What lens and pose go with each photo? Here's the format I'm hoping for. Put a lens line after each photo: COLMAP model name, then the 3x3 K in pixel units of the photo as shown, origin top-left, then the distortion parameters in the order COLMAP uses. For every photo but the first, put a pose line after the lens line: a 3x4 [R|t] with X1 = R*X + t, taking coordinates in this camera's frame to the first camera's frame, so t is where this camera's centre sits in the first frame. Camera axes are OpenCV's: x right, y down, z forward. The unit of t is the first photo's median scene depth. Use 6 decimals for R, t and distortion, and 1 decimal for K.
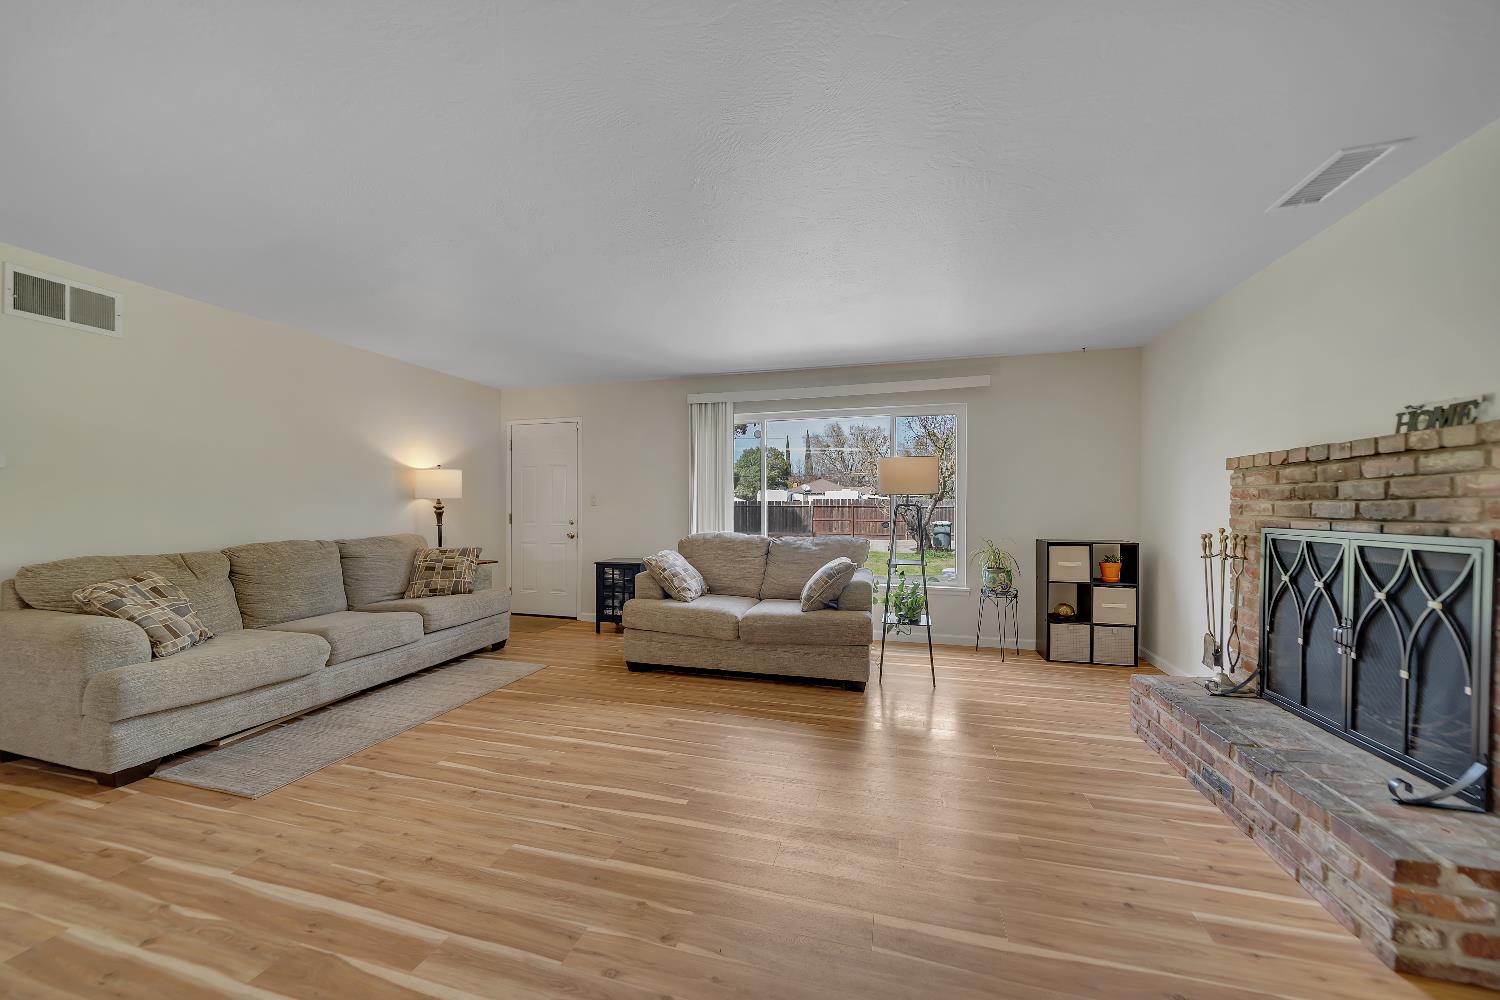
lens RADIAL K [[523.0, 0, 754.1], [0, 523.0, 510.4], [0, 0, 1]] dist [-0.001311, 0.000472]
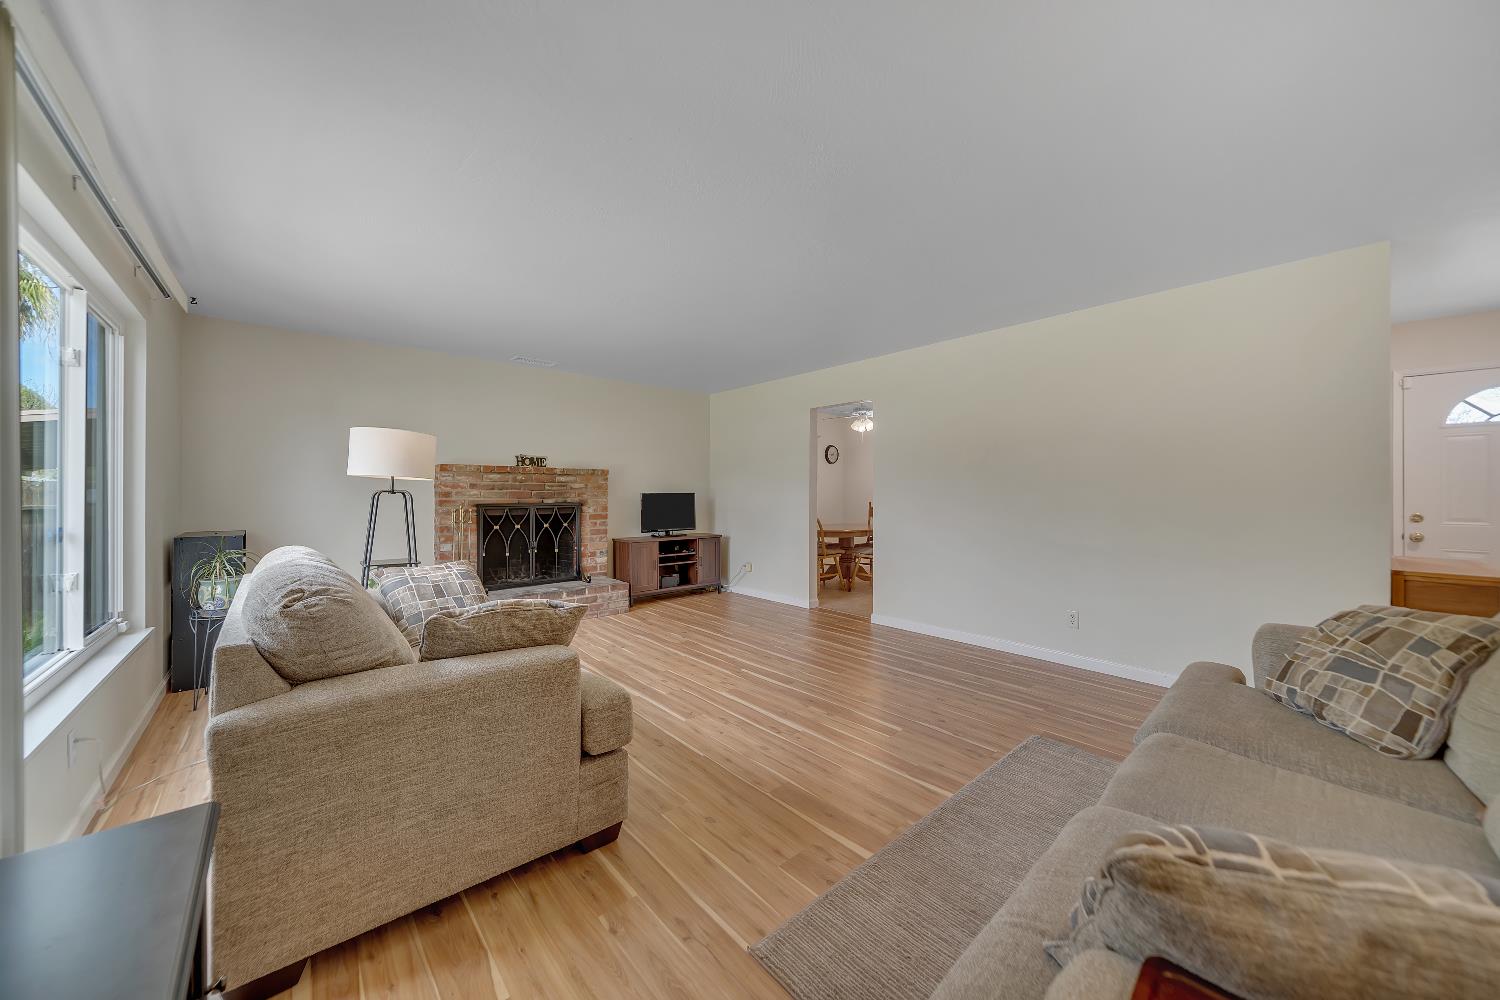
lens RADIAL K [[523.0, 0, 749.3], [0, 523.0, 493.2], [0, 0, 1]] dist [-0.001311, 0.000472]
pose [[-0.830123, -0.004091, 0.557566, -1.148473], [0.001034, 0.999960, 0.008876, -0.027393], [-0.557580, 0.007945, -0.830085, 2.518354]]
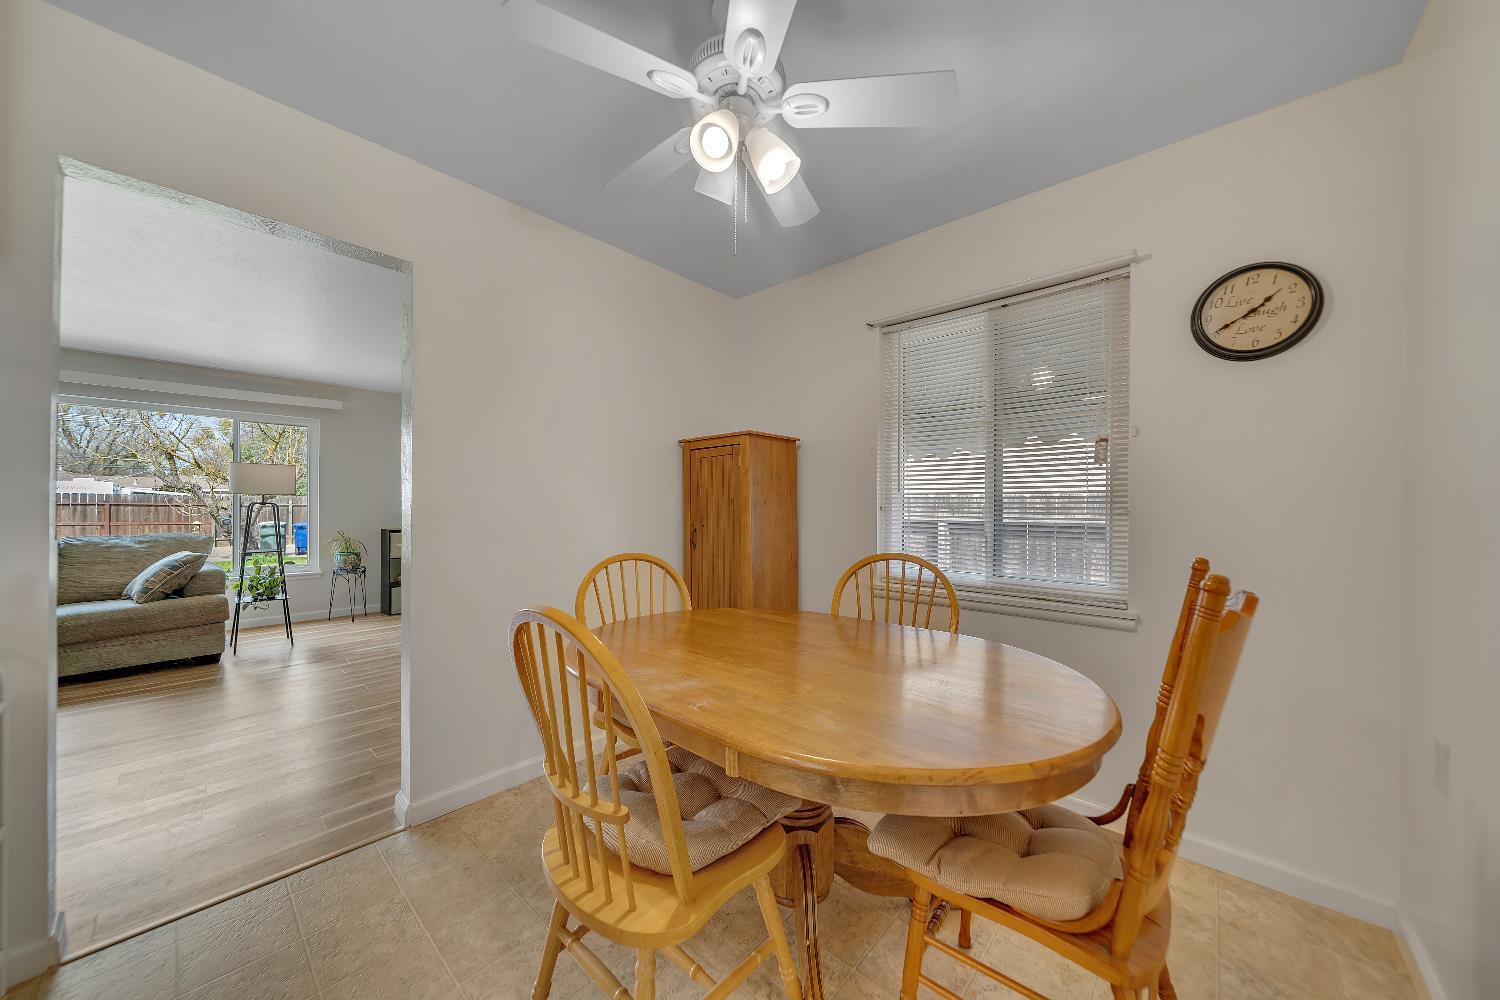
lens RADIAL K [[523.0, 0, 749.8], [0, 523.0, 499.7], [0, 0, 1]] dist [-0.001311, 0.000472]
pose [[0.458769, 0.009491, 0.888505, -0.482671], [0.006239, 0.999884, -0.013903, 0.010631], [-0.888534, 0.011922, 0.458656, -1.004760]]
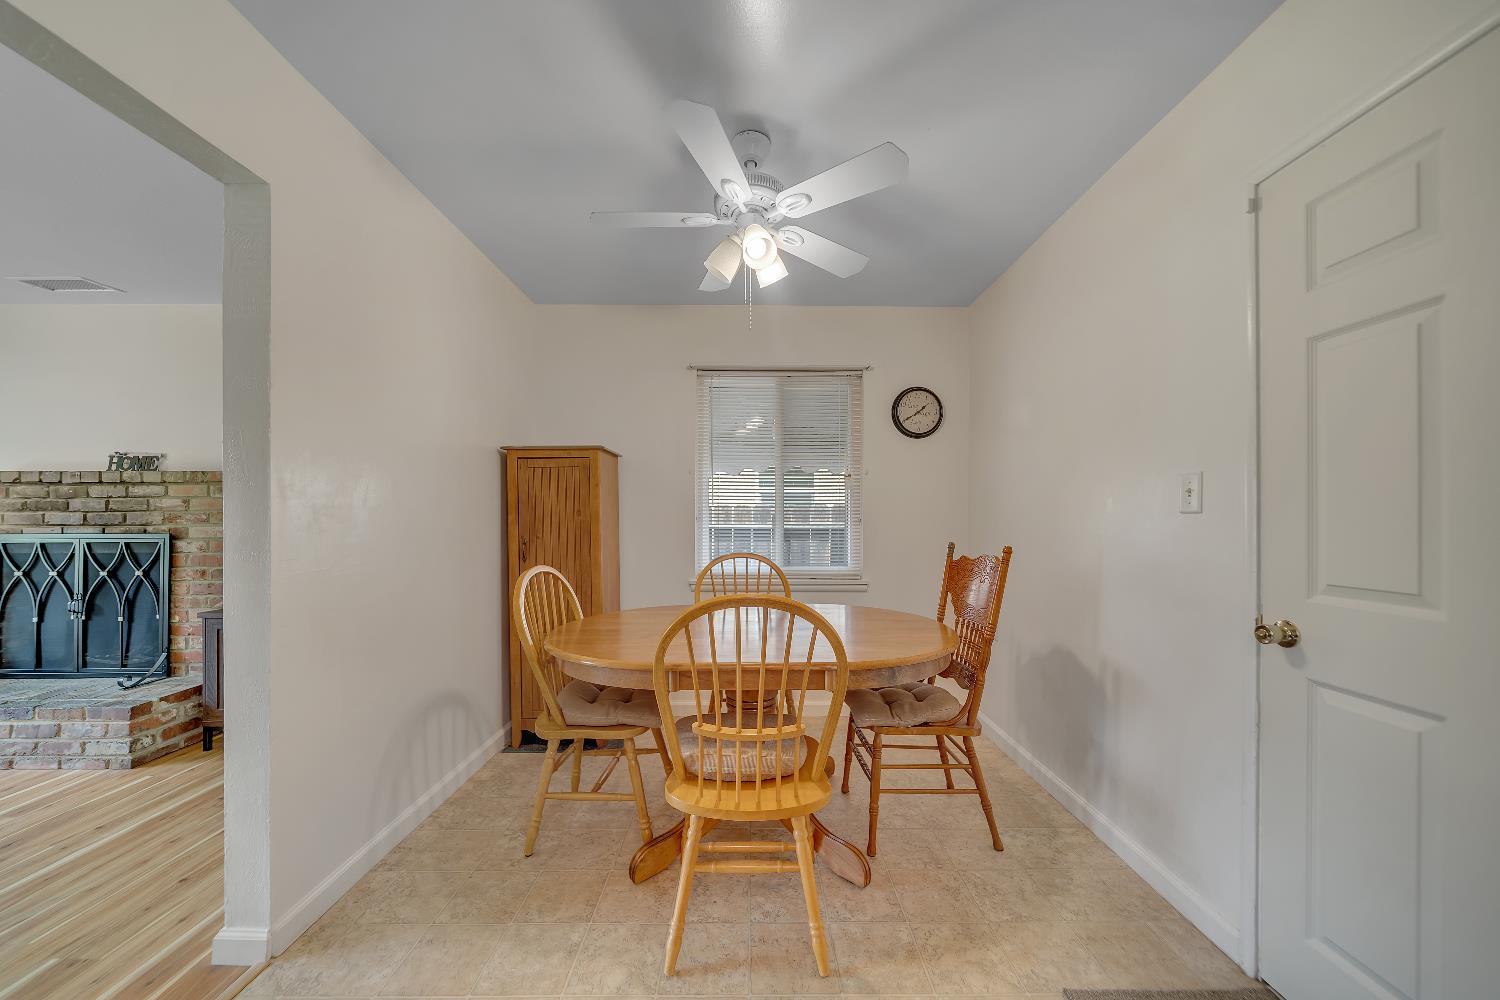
lens RADIAL K [[523.0, 0, 760.0], [0, 523.0, 513.5], [0, 0, 1]] dist [-0.001311, 0.000472]
pose [[-0.265440, 0.003200, 0.964122, -0.768538], [0.008487, 0.999964, -0.000983, 0.002338], [-0.964090, 0.007921, -0.265458, -0.441443]]
